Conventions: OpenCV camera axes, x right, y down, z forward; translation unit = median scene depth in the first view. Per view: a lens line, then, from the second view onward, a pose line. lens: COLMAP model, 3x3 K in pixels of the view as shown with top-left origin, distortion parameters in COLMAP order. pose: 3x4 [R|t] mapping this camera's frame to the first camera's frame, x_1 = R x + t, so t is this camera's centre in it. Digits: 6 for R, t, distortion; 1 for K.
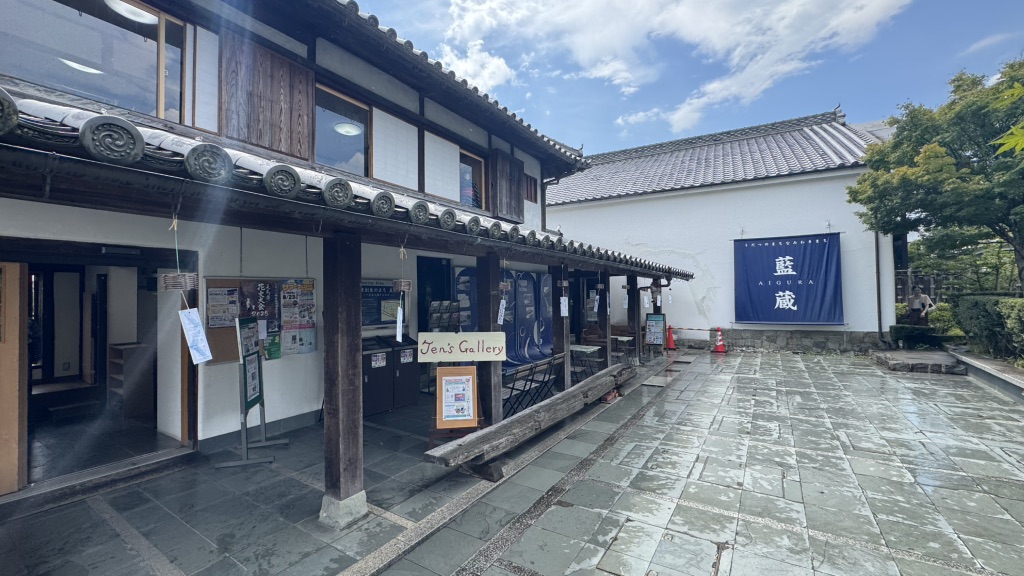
lens RADIAL K [[409.4, 0, 512.0], [0, 409.4, 288.0], [0, 0, 1]] dist [-0.000566, 0.000179]
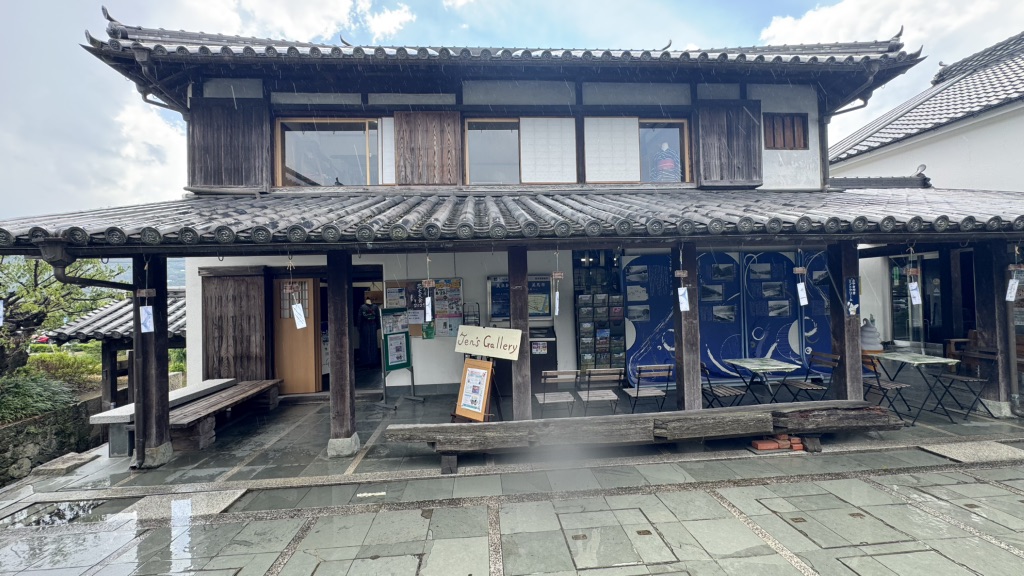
lens RADIAL K [[409.4, 0, 512.0], [0, 409.4, 288.0], [0, 0, 1]] dist [-0.000566, 0.000179]
pose [[0.598146, -0.015765, -0.801232, 0.623789], [0.036869, 0.999289, 0.007862, 0.003780], [0.800539, -0.034243, 0.598302, 0.375134]]
